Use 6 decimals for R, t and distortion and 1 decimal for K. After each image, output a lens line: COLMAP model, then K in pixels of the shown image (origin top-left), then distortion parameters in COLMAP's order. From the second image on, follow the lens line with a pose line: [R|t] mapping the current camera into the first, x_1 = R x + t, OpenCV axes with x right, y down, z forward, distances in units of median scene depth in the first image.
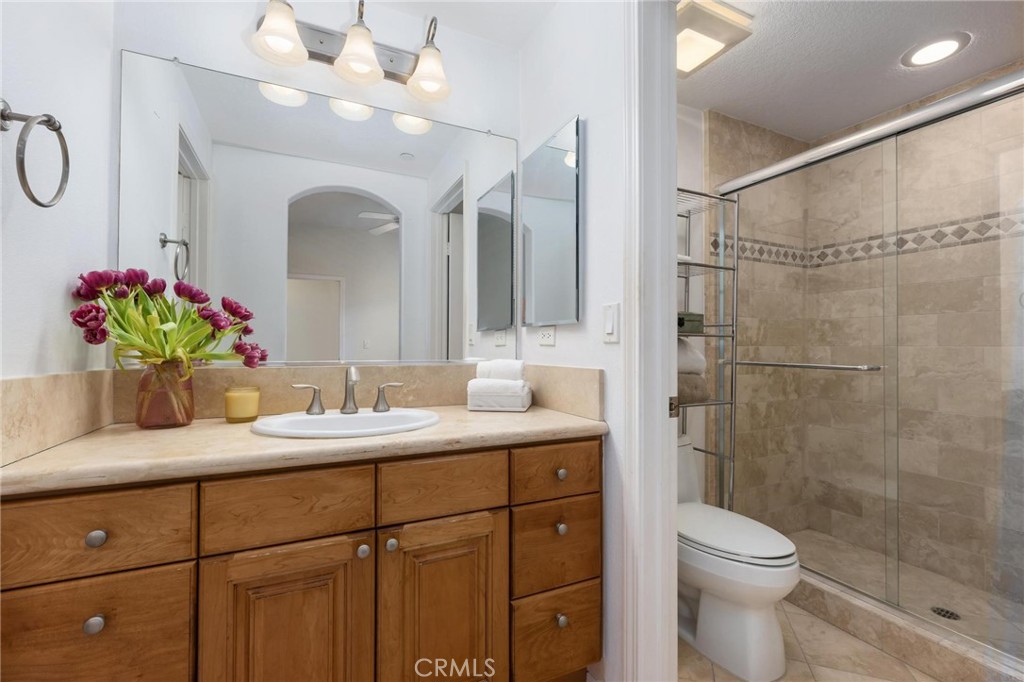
lens RADIAL K [[442.2, 0, 509.6], [0, 442.2, 339.2], [0, 0, 1]] dist [0.001168, -0.000582]
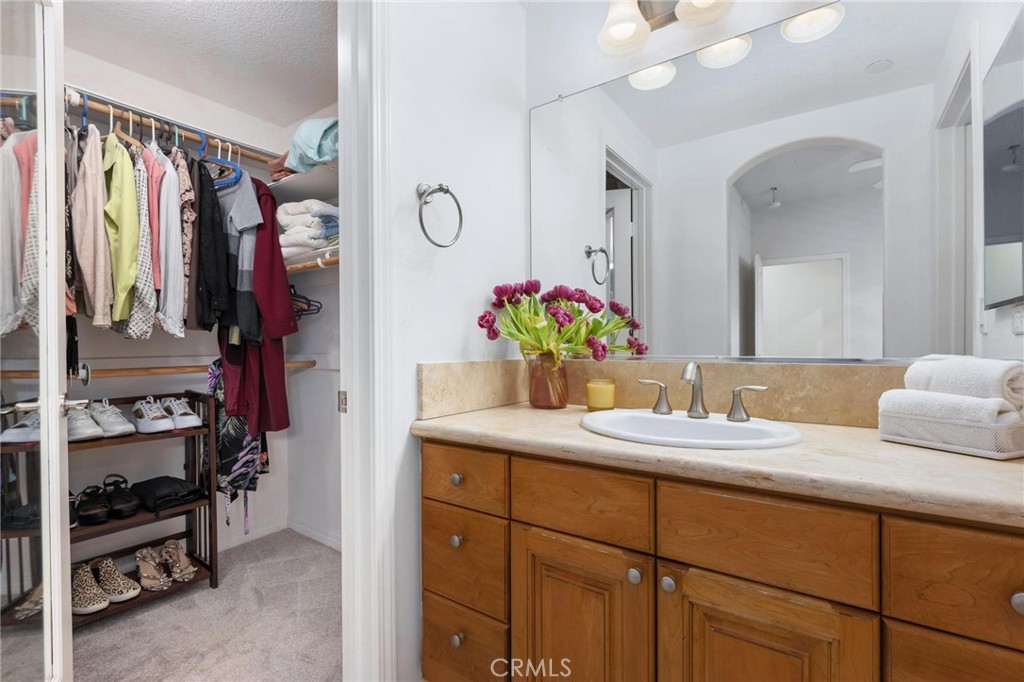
lens RADIAL K [[467.1, 0, 515.8], [0, 467.1, 344.6], [0, 0, 1]] dist [0.003049, -0.002800]
pose [[0.492119, -0.005163, -0.870513, 0.320894], [0.025580, 0.999636, 0.008533, 0.014162], [0.870152, -0.026467, 0.492072, 0.333924]]
